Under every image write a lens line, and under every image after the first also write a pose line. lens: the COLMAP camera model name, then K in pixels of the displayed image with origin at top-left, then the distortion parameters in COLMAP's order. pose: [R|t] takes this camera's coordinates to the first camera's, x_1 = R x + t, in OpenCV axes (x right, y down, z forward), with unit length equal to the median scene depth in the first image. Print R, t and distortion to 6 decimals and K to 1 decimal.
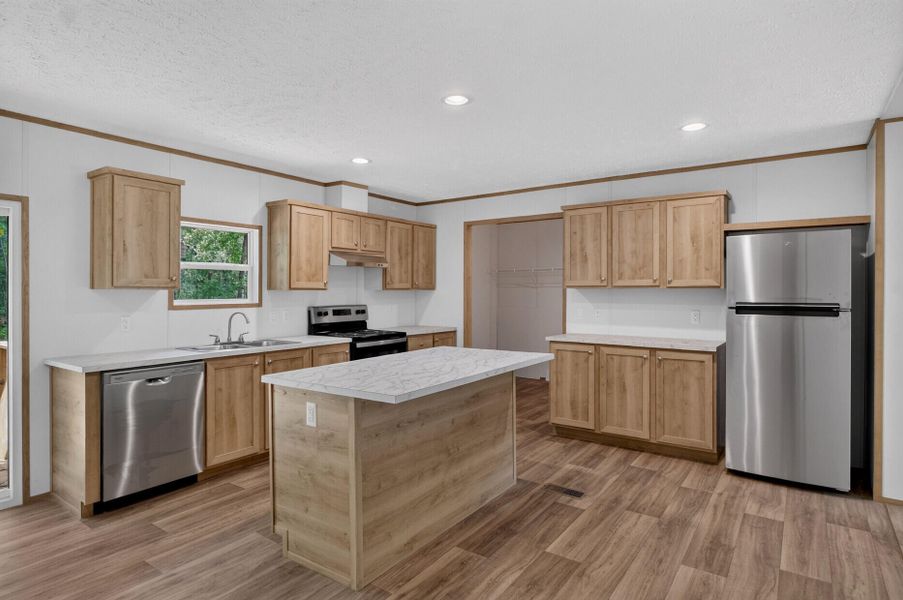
lens RADIAL K [[496.3, 0, 451.5], [0, 496.3, 300.0], [0, 0, 1]] dist [-0.002149, -0.000254]
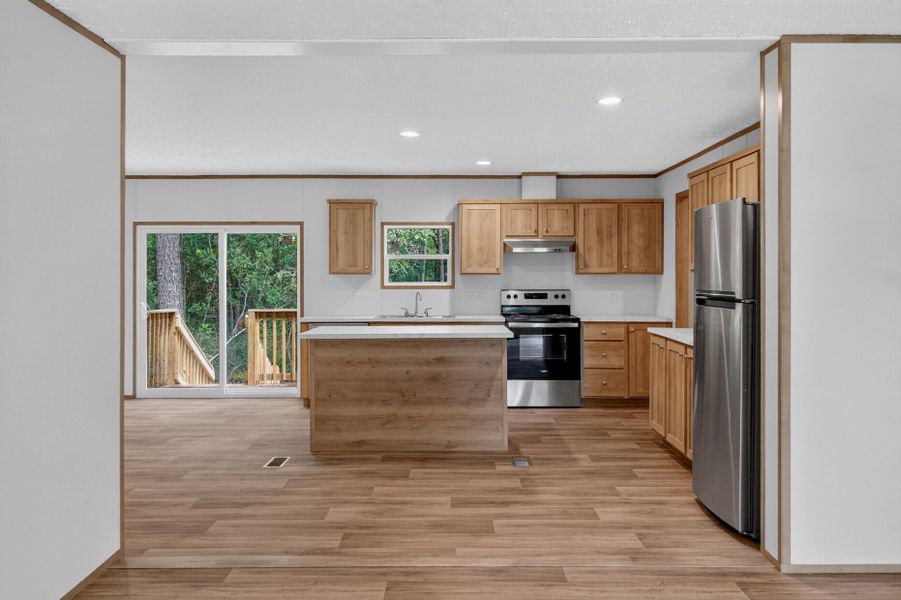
lens RADIAL K [[723.7, 0, 452.2], [0, 723.7, 275.9], [0, 0, 1]] dist [0.001060, 0.000207]
pose [[0.577003, 0.001462, -0.816741, 1.551371], [-0.015163, 0.999845, -0.008922, -0.001761], [0.816602, 0.017532, 0.576935, -0.036758]]
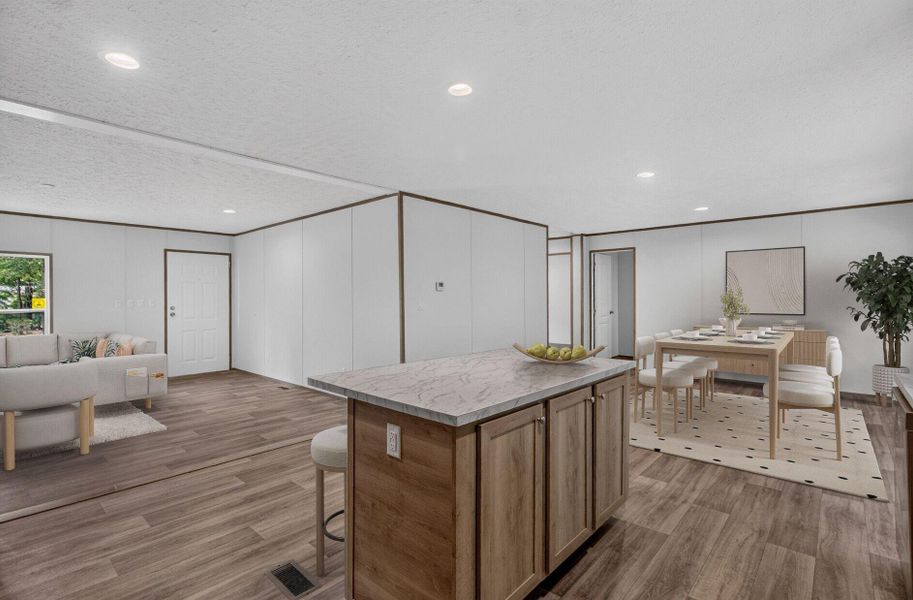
lens RADIAL K [[426.7, 0, 456.5], [0, 426.7, 300.0], [0, 0, 1]] dist [-0.002477, -0.000806]
pose [[-0.992737, 0.000861, 0.120304, -0.073498], [0.004067, 0.999643, 0.026412, -0.015156], [-0.120238, 0.026710, -0.992386, 1.685168]]
